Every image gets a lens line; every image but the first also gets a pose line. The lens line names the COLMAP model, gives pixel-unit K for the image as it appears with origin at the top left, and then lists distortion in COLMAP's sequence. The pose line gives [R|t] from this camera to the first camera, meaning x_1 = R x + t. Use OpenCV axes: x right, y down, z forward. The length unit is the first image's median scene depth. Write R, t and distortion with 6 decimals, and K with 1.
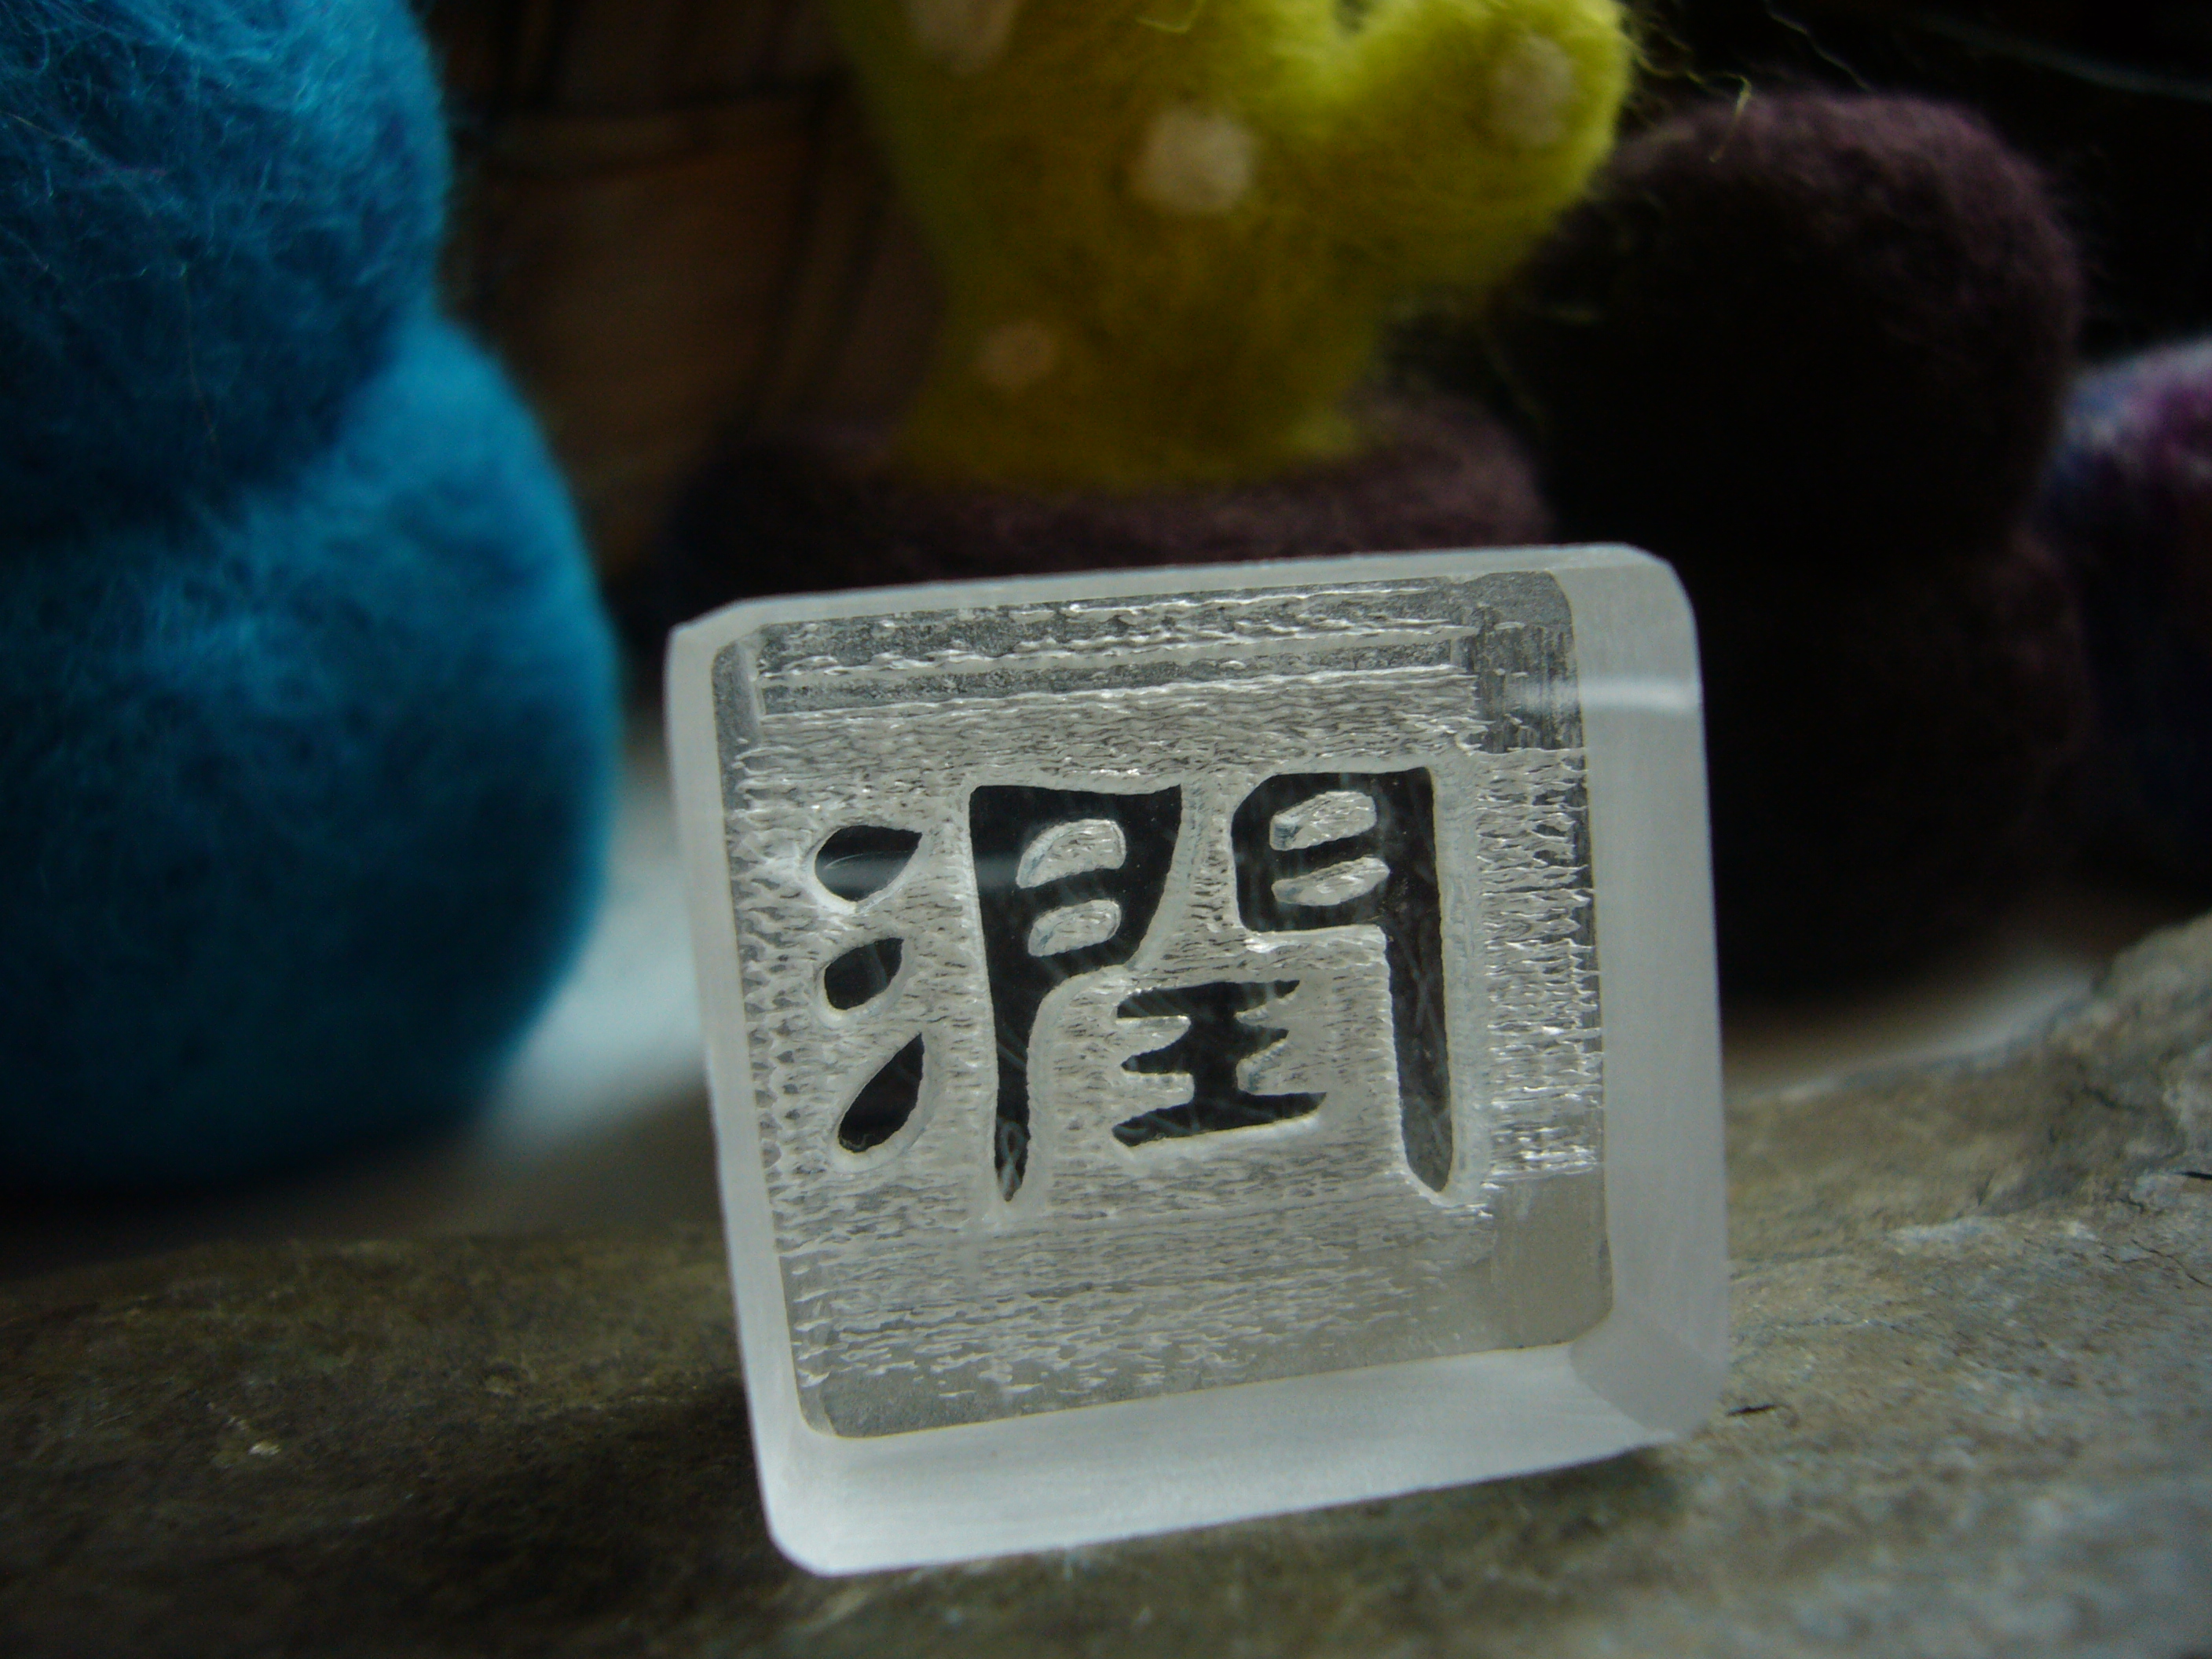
lens RADIAL K [[1877.0, 0, 1106.0], [0, 1877.0, 829.5], [0, 0, 1]] dist [-0.113992, 0.071312]
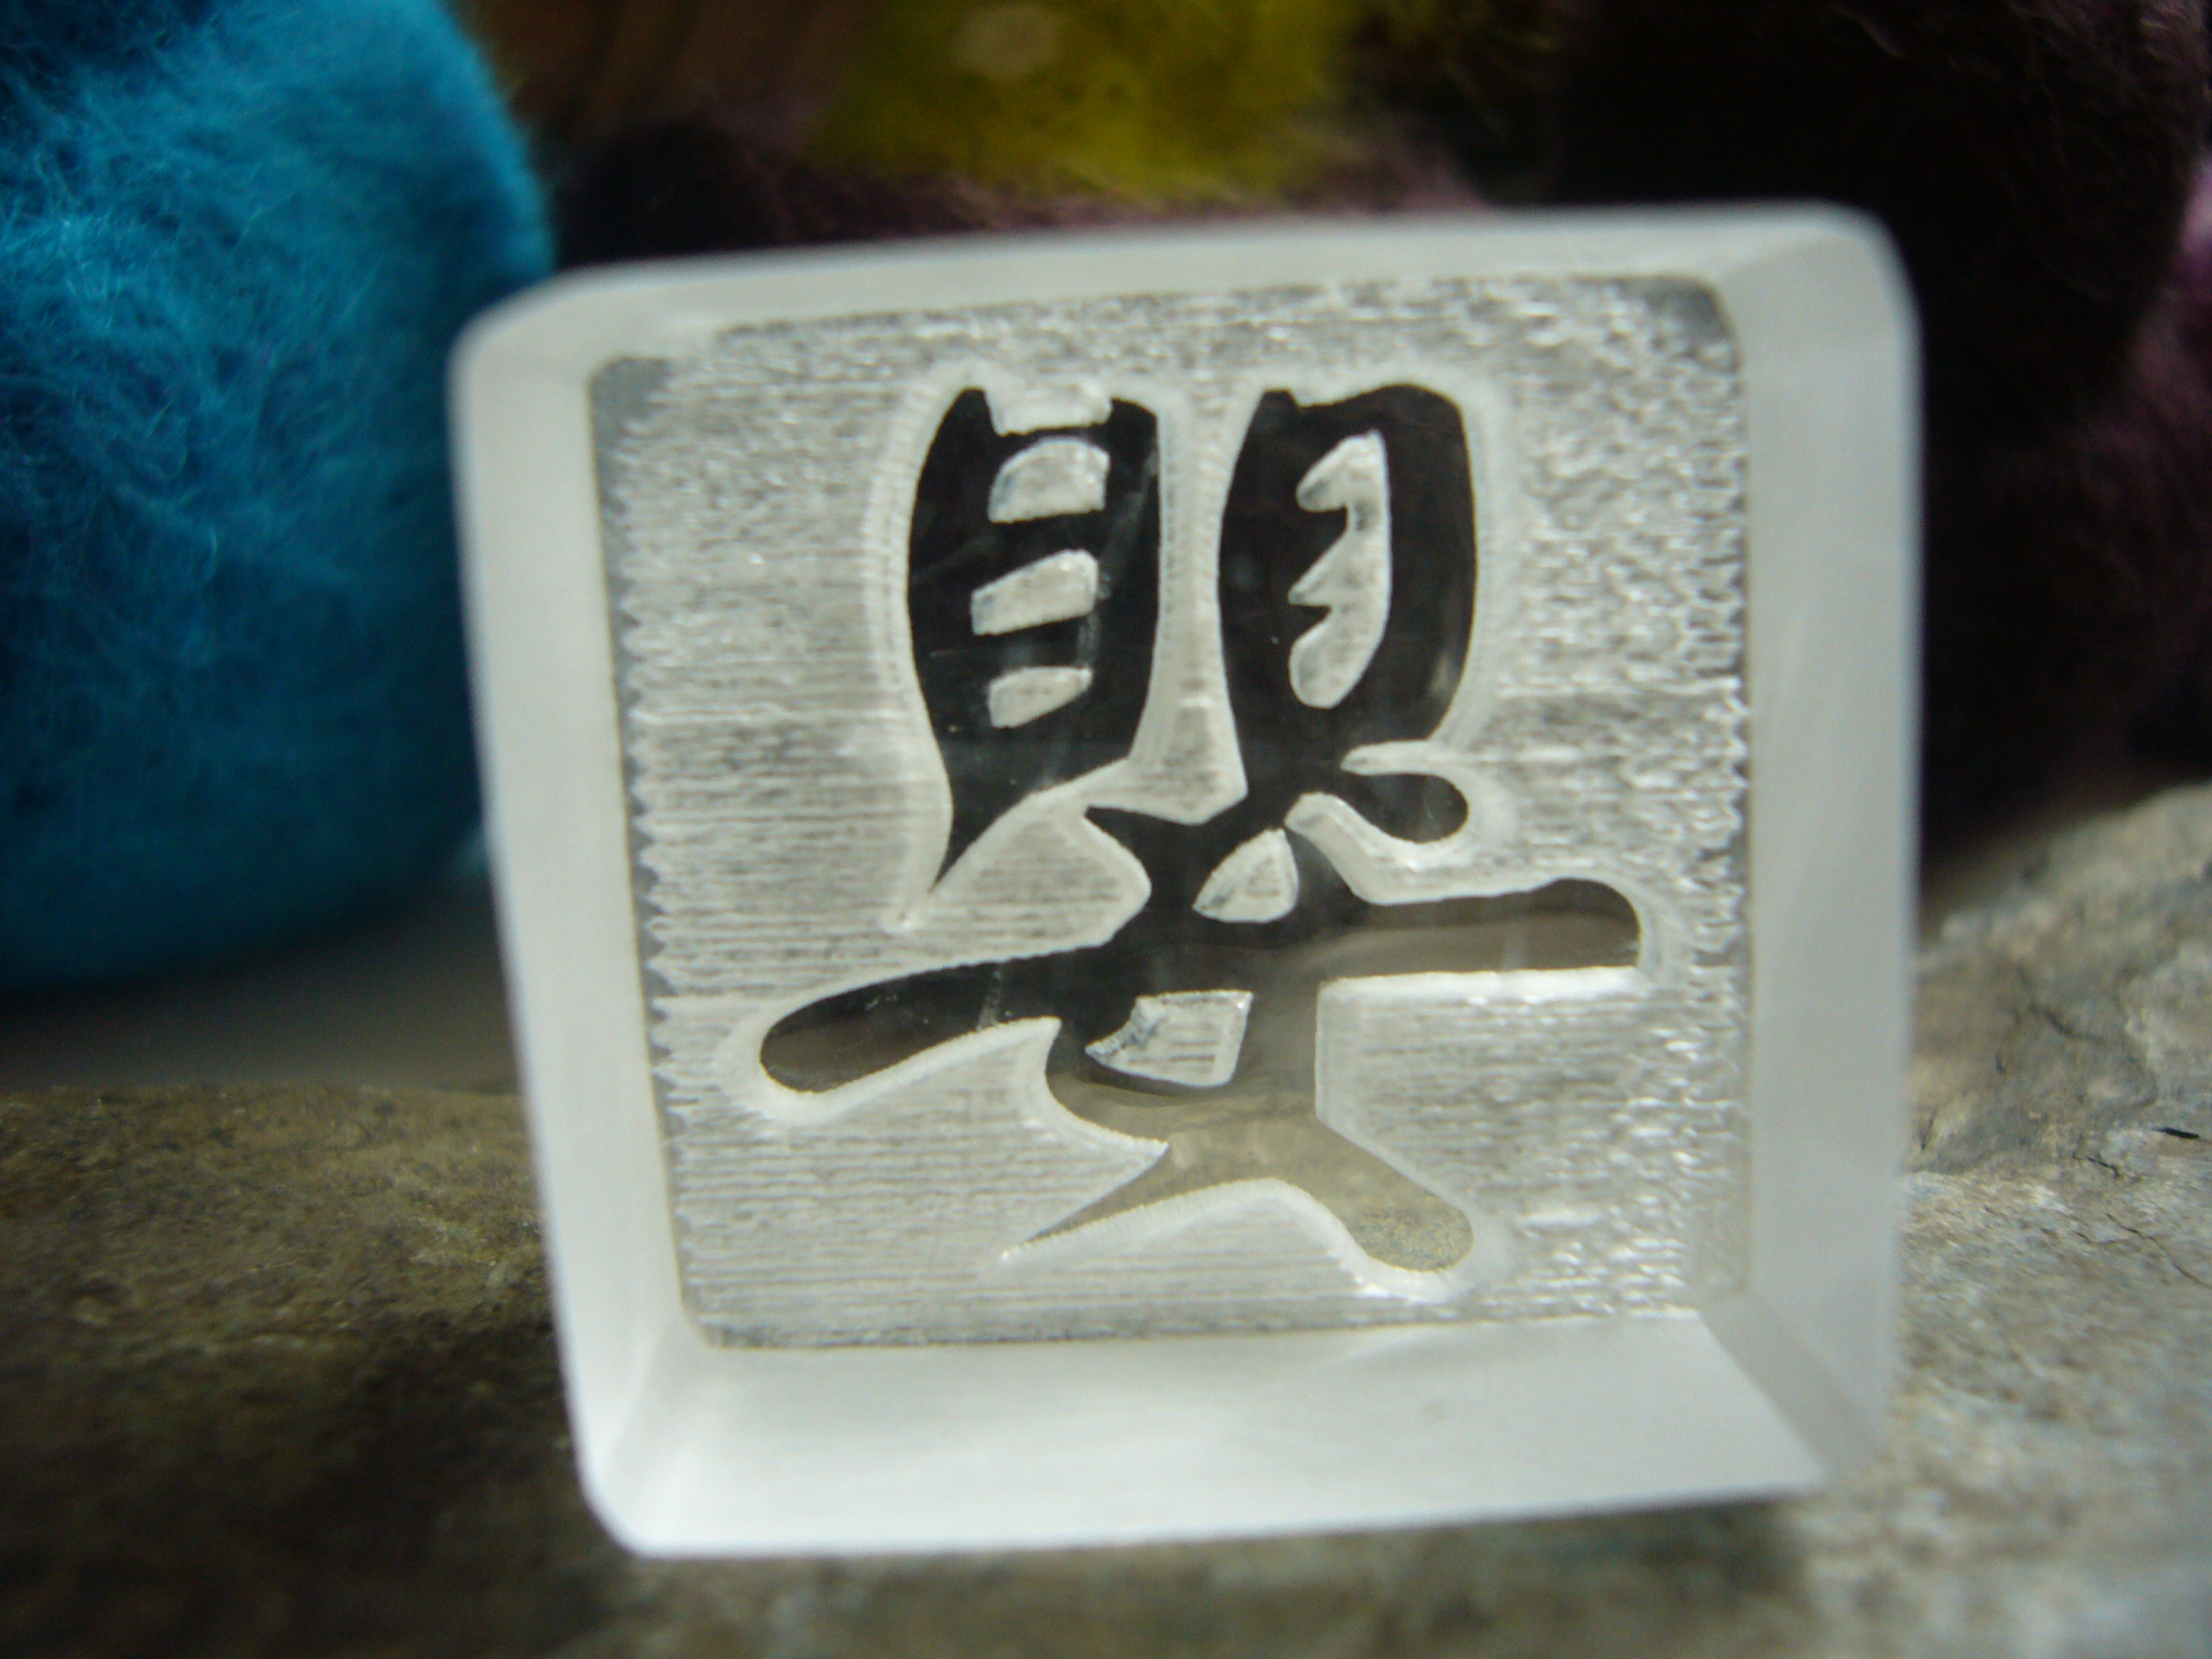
lens RADIAL K [[1877.0, 0, 1106.0], [0, 1877.0, 829.5], [0, 0, 1]] dist [-0.113992, 0.071312]
pose [[0.994864, 0.056324, 0.084097, 0.022389], [-0.065970, 0.990973, 0.116711, -0.018815], [-0.076764, -0.121660, 0.989599, 0.225907]]
